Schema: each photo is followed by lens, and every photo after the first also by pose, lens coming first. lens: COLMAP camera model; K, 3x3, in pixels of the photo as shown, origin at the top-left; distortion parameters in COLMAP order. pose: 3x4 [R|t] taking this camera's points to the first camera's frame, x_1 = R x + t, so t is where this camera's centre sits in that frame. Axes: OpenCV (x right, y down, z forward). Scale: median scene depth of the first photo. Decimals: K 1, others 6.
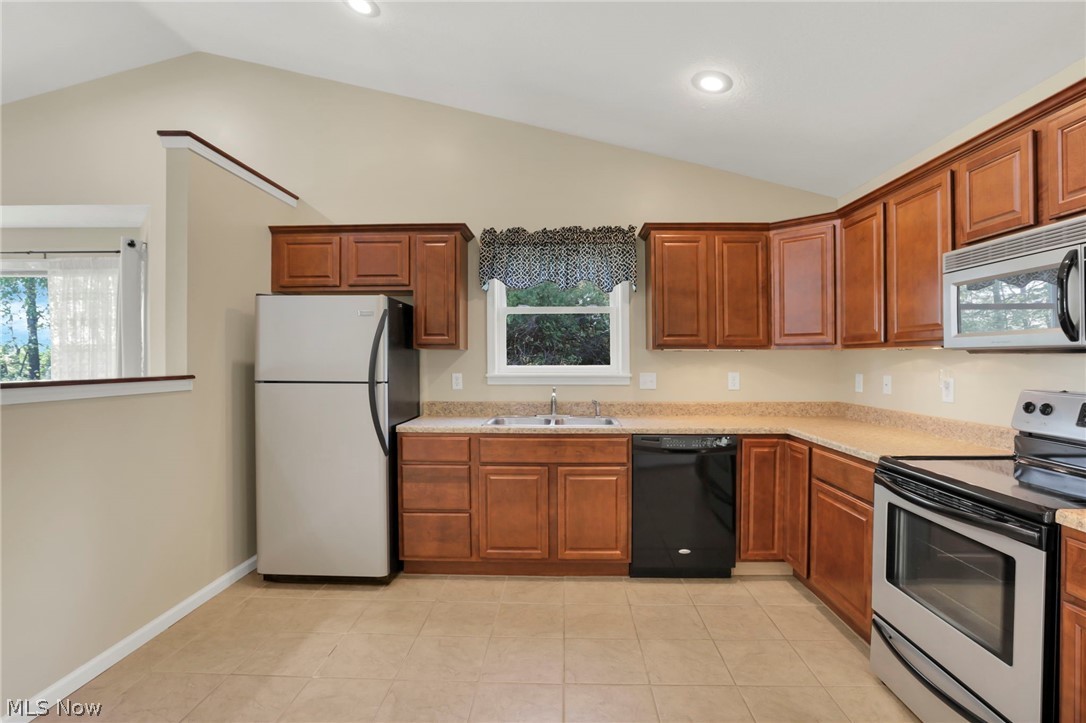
lens RADIAL K [[525.8, 0, 543.0], [0, 525.8, 361.5], [0, 0, 1]] dist [-0.068116, 0.026727]
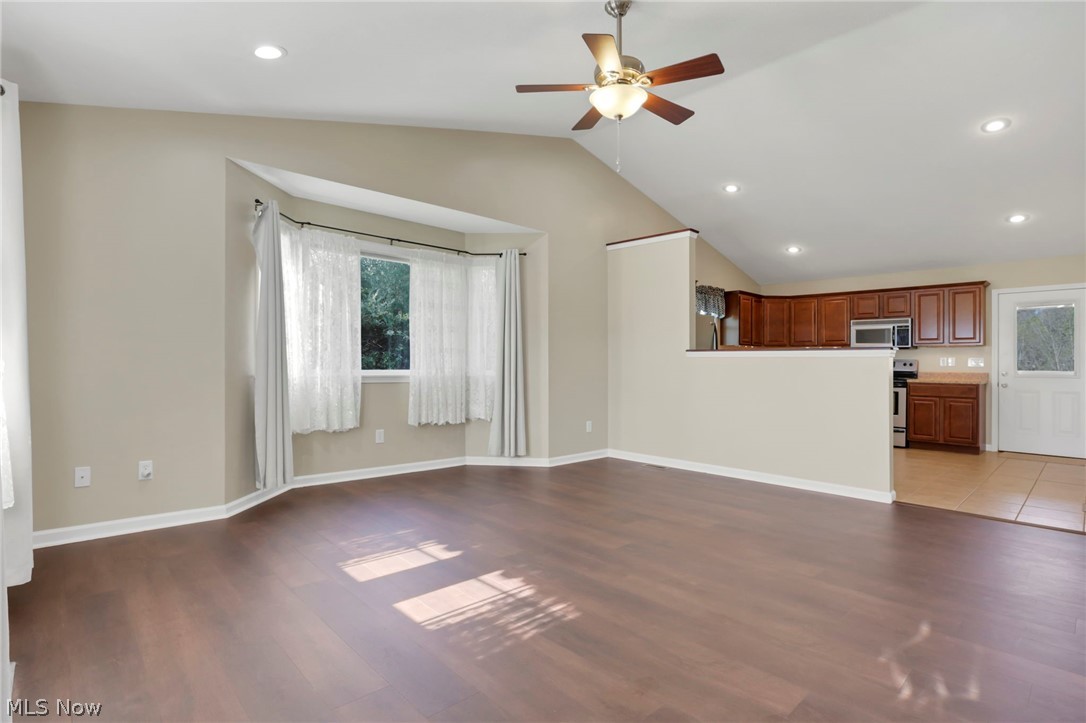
lens RADIAL K [[538.5, 0, 547.0], [0, 538.5, 359.1], [0, 0, 1]] dist [-0.068660, 0.030380]
pose [[0.712296, 0.012808, 0.701763, -2.210090], [-0.007914, 0.999916, -0.010216, 0.073075], [-0.701835, 0.001723, 0.712338, -0.081565]]
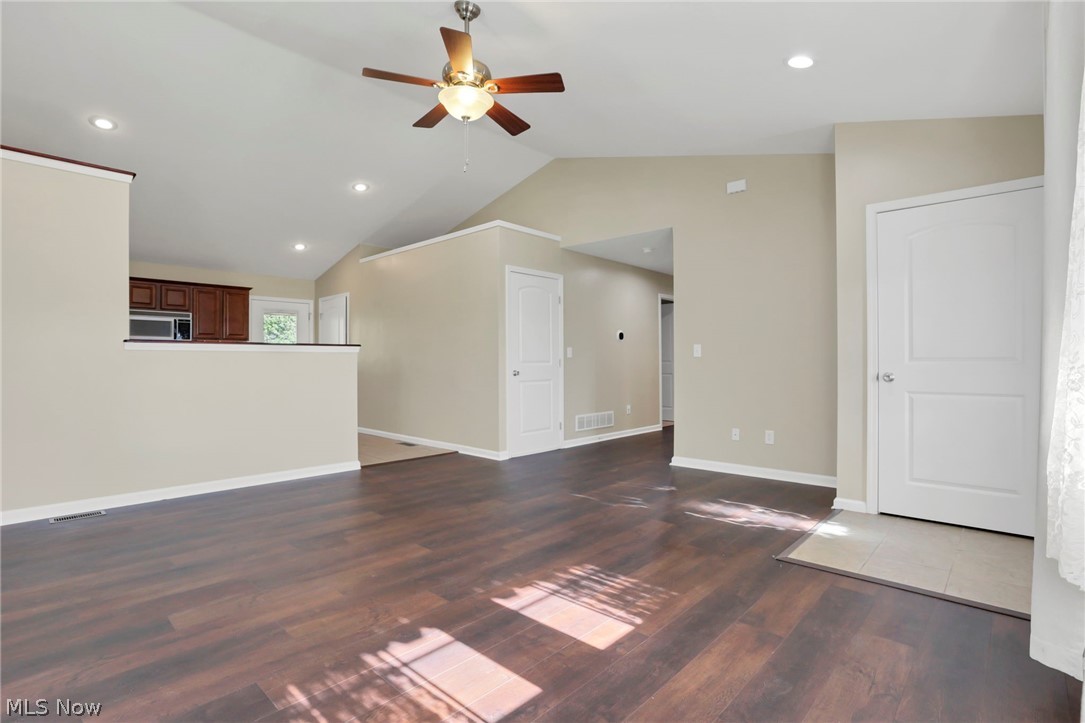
lens RADIAL K [[525.3, 0, 542.5], [0, 525.3, 361.5], [0, 0, 1]] dist [-0.068116, 0.026727]
pose [[-0.744837, -0.001794, 0.667244, -2.191625], [0.003286, 0.999974, 0.006357, 0.067797], [-0.667238, 0.006927, -0.744812, 1.096565]]
